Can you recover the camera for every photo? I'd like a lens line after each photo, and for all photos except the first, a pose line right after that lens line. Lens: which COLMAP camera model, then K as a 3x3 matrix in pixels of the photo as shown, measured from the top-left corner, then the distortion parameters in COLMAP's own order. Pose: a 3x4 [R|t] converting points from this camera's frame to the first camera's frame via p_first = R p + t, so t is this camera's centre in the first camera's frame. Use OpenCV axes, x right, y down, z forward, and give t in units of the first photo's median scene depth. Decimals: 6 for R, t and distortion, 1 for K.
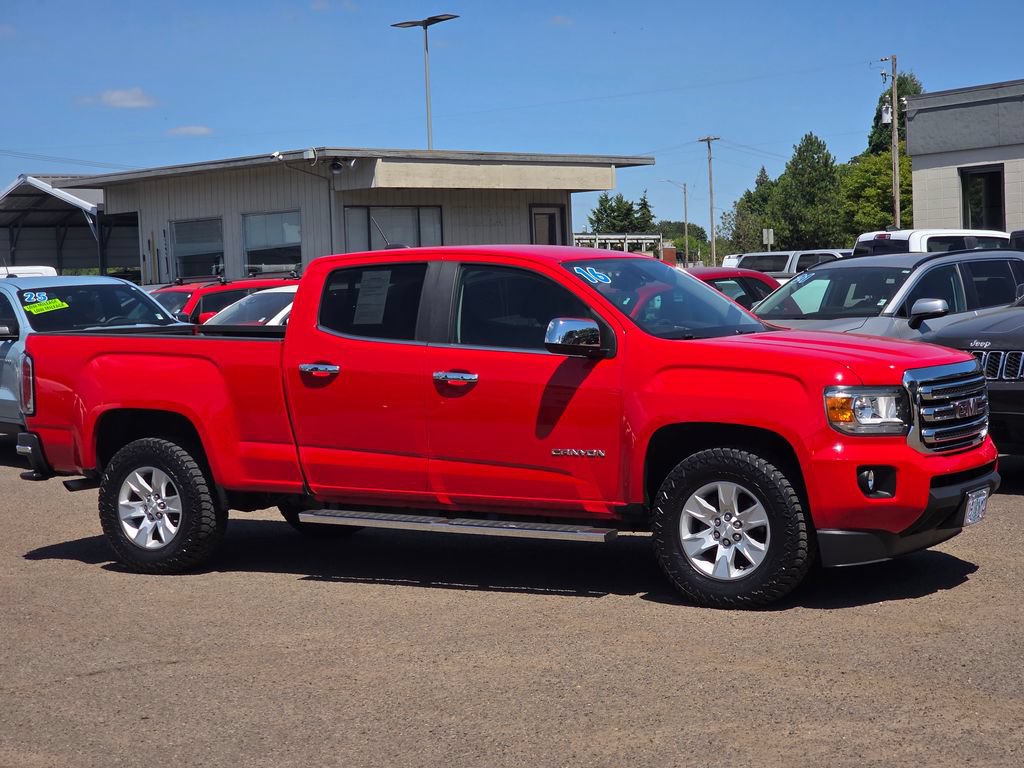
lens RADIAL K [[1879.9, 0, 518.0], [0, 1879.9, 390.9], [0, 0, 1]] dist [0.094517, 0.000000]
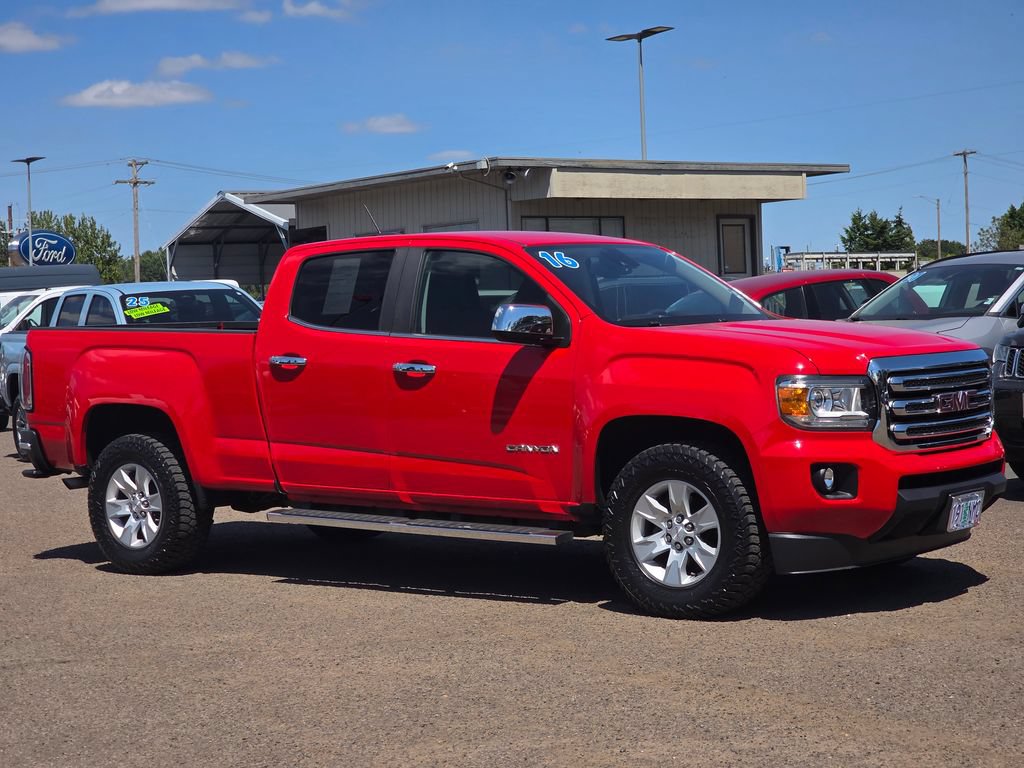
lens RADIAL K [[1879.9, 0, 516.5], [0, 1879.9, 423.0], [0, 0, 1]] dist [0.094517, 0.000000]
pose [[0.991268, 0.005308, -0.131756, 0.138130], [-0.004480, 0.999968, 0.006583, 0.013141], [0.131787, -0.005936, 0.991260, 0.071437]]
